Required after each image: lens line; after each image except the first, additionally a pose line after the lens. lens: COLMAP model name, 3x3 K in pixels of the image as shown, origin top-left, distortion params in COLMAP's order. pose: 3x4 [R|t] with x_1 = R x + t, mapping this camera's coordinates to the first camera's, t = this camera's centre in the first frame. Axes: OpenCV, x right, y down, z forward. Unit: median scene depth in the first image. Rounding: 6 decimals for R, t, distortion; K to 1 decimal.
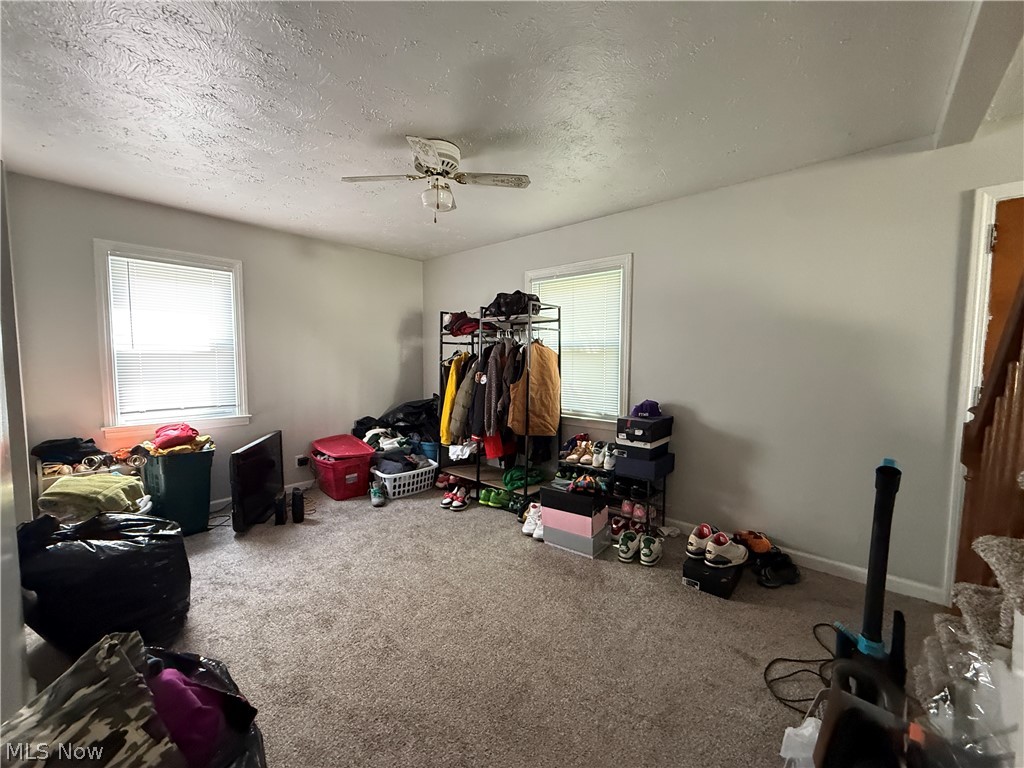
lens RADIAL K [[410.6, 0, 508.3], [0, 410.6, 385.2], [0, 0, 1]] dist [-0.000914, -0.000066]
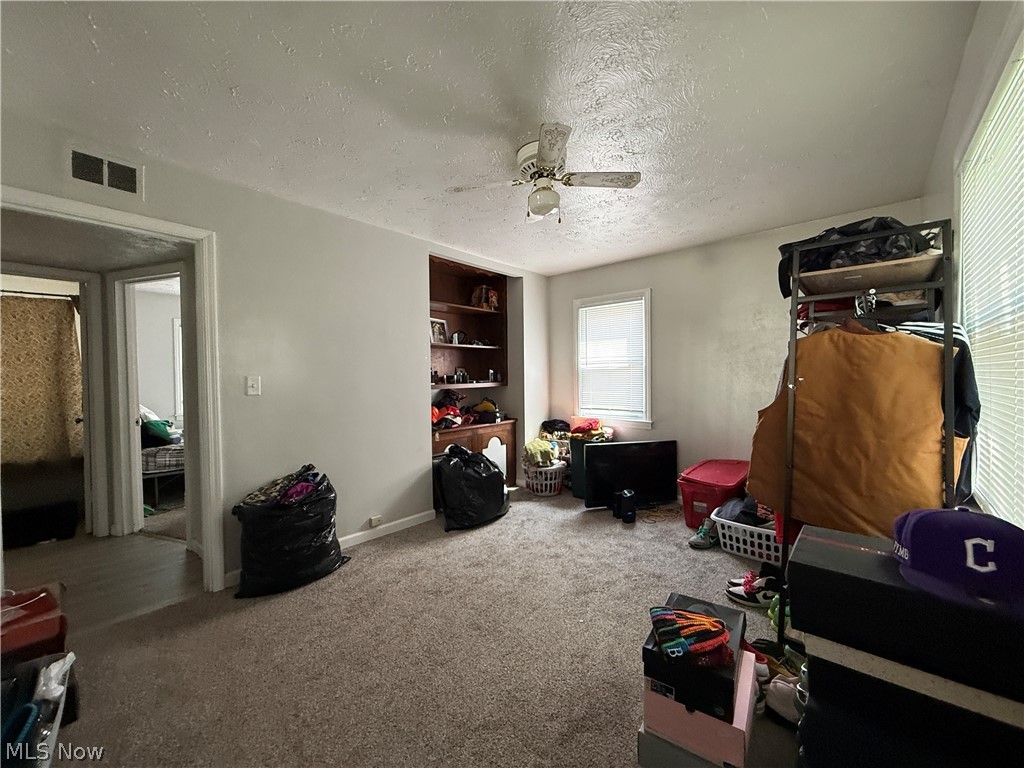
lens RADIAL K [[410.6, 0, 508.3], [0, 410.6, 385.2], [0, 0, 1]] dist [-0.000914, -0.000066]
pose [[-0.008699, 0.016307, -0.999829, 0.537049], [-0.054711, 0.998362, 0.016759, -0.026323], [0.998464, 0.054847, -0.007792, 0.643576]]
